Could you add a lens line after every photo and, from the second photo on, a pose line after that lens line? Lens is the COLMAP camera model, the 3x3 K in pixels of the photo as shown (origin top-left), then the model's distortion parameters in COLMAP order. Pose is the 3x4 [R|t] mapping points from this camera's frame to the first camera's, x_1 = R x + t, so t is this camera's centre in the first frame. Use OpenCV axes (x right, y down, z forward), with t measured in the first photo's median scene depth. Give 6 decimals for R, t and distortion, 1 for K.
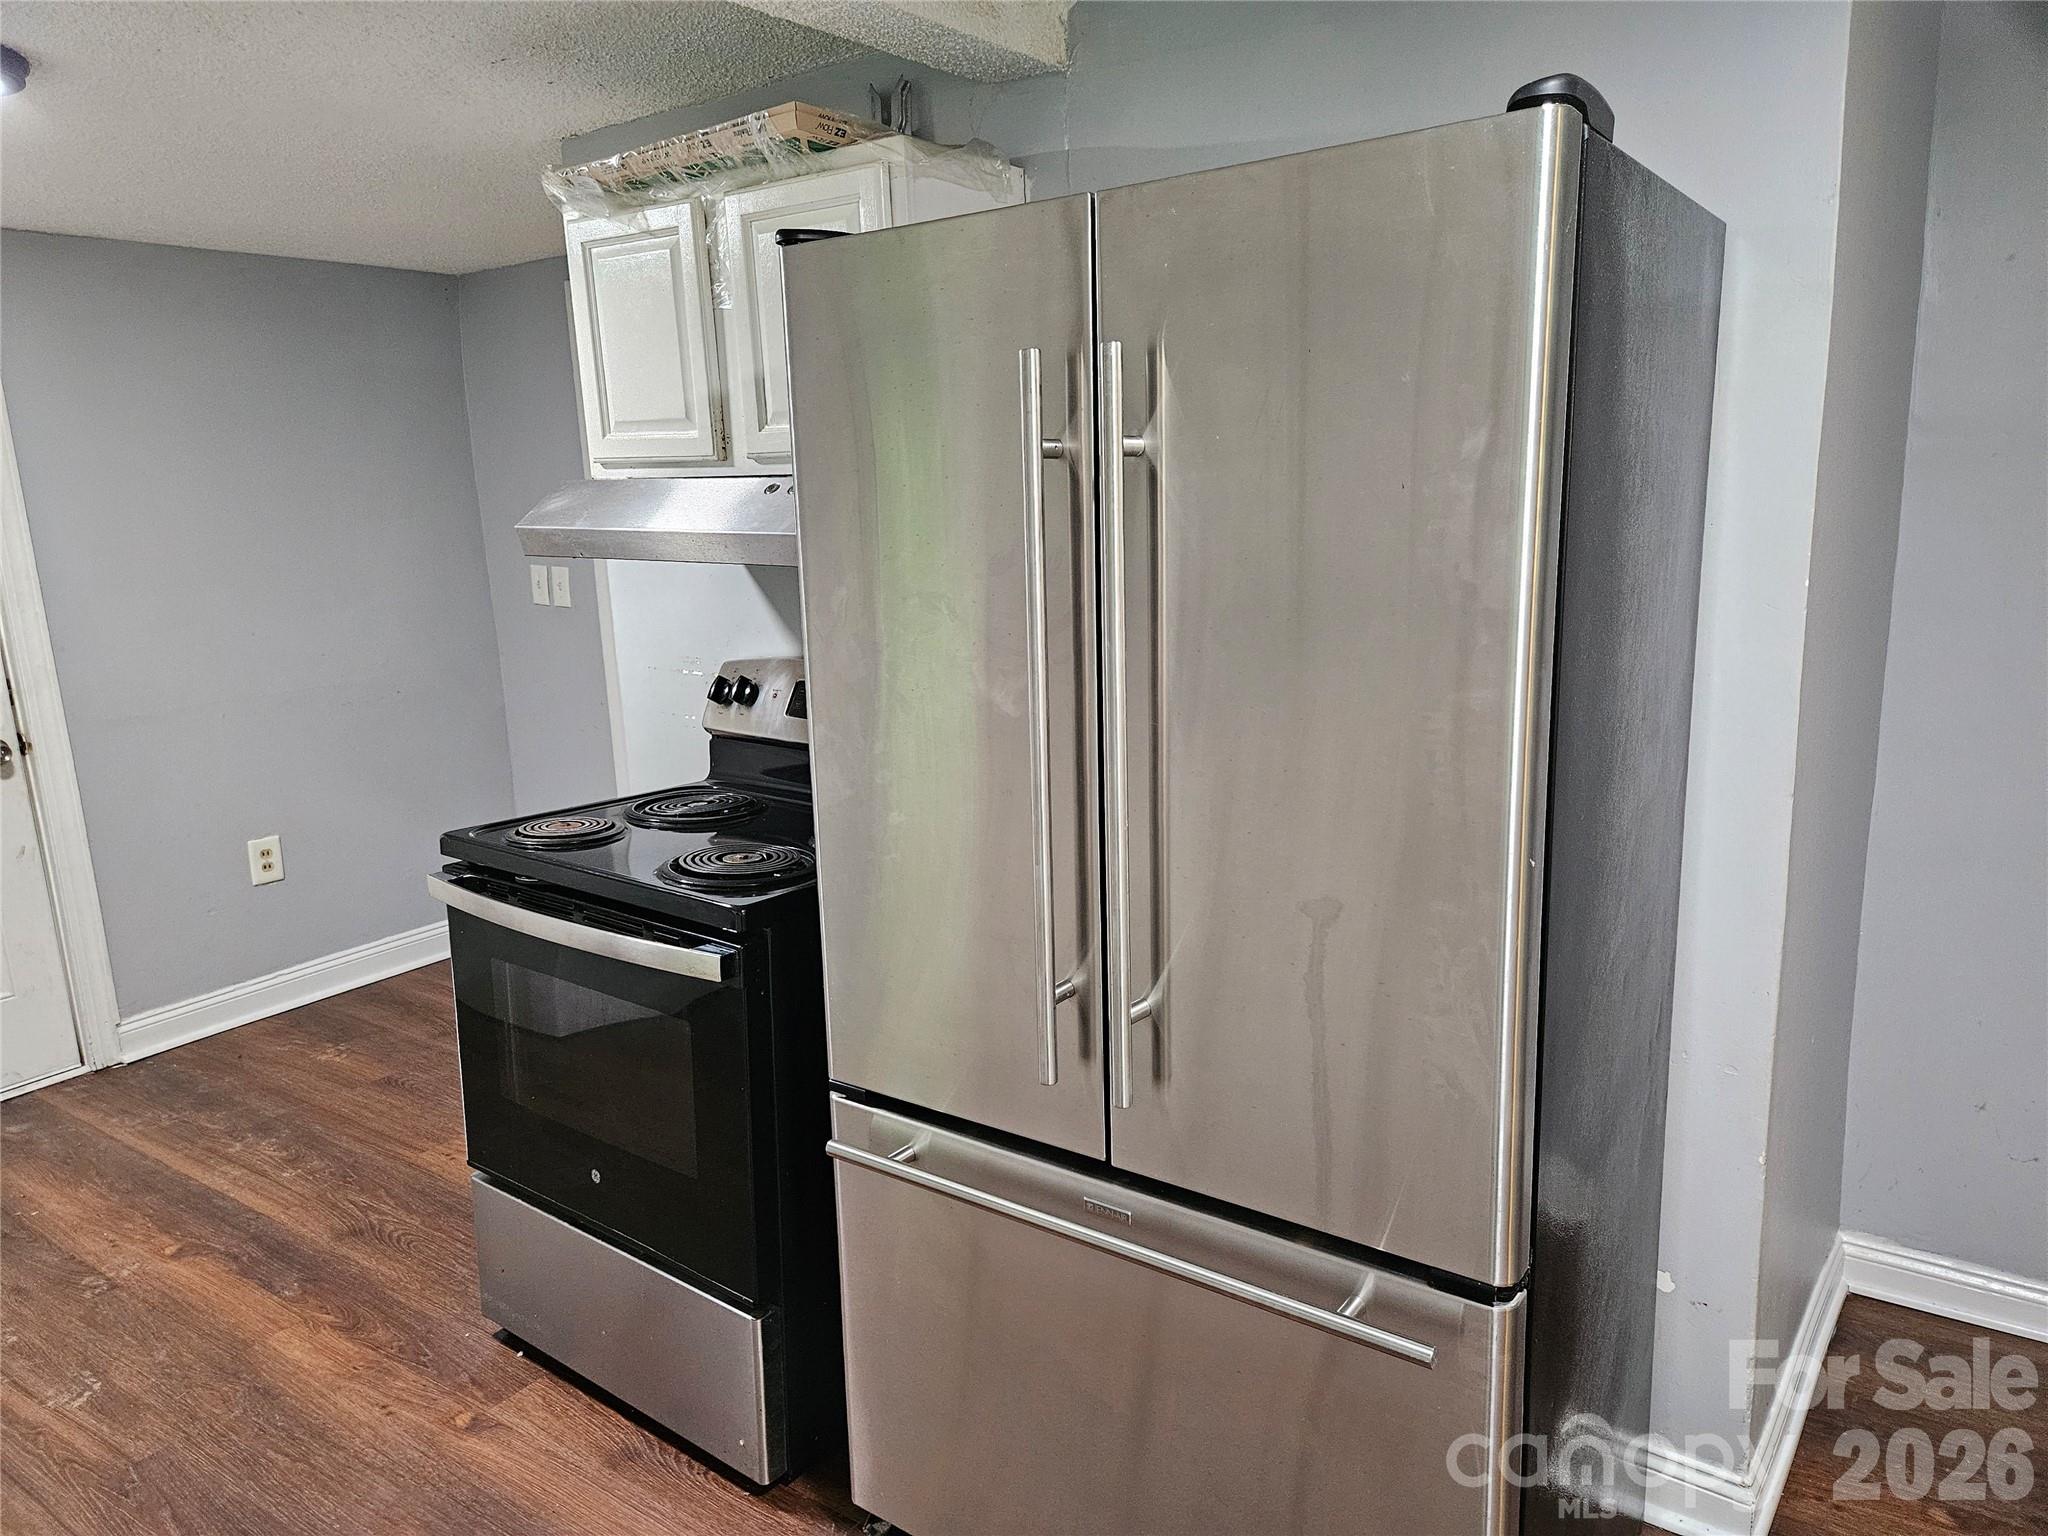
lens RADIAL K [[1395.1, 0, 1026.4], [0, 1395.1, 775.3], [0, 0, 1]] dist [0.047947, -0.031114]
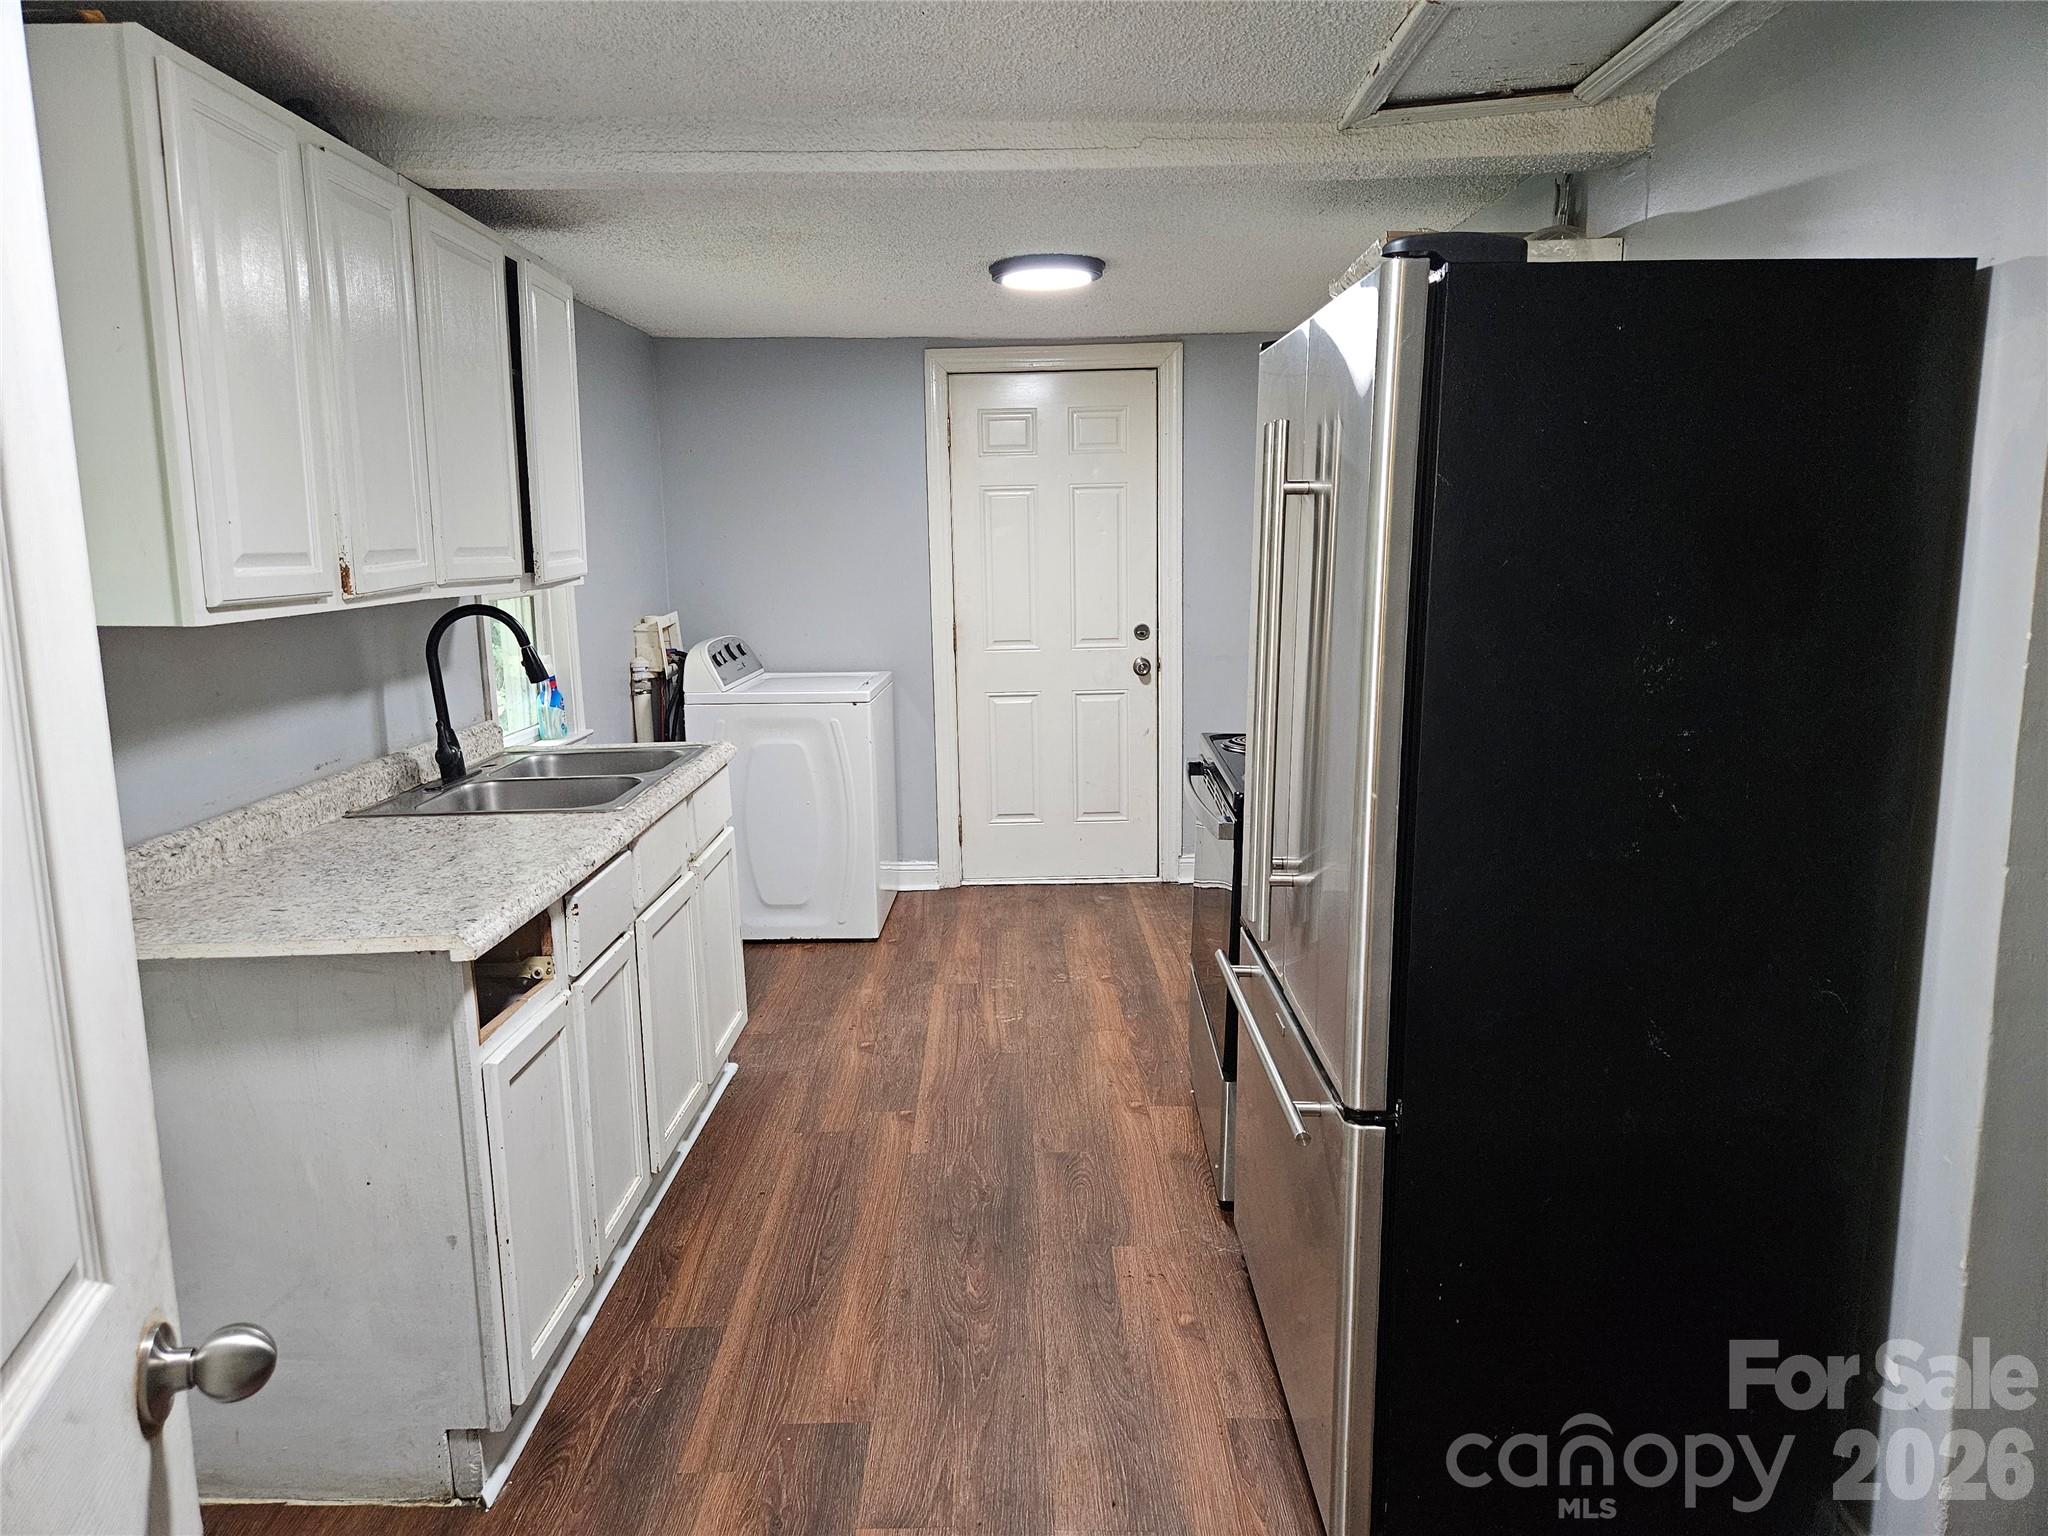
lens RADIAL K [[1405.3, 0, 1020.6], [0, 1405.3, 778.1], [0, 0, 1]] dist [0.096083, -0.087130]
pose [[0.579933, 0.173586, -0.795956, 0.761620], [-0.176858, 0.980560, 0.084986, -0.006040], [0.795235, 0.091485, 0.599359, -0.070461]]
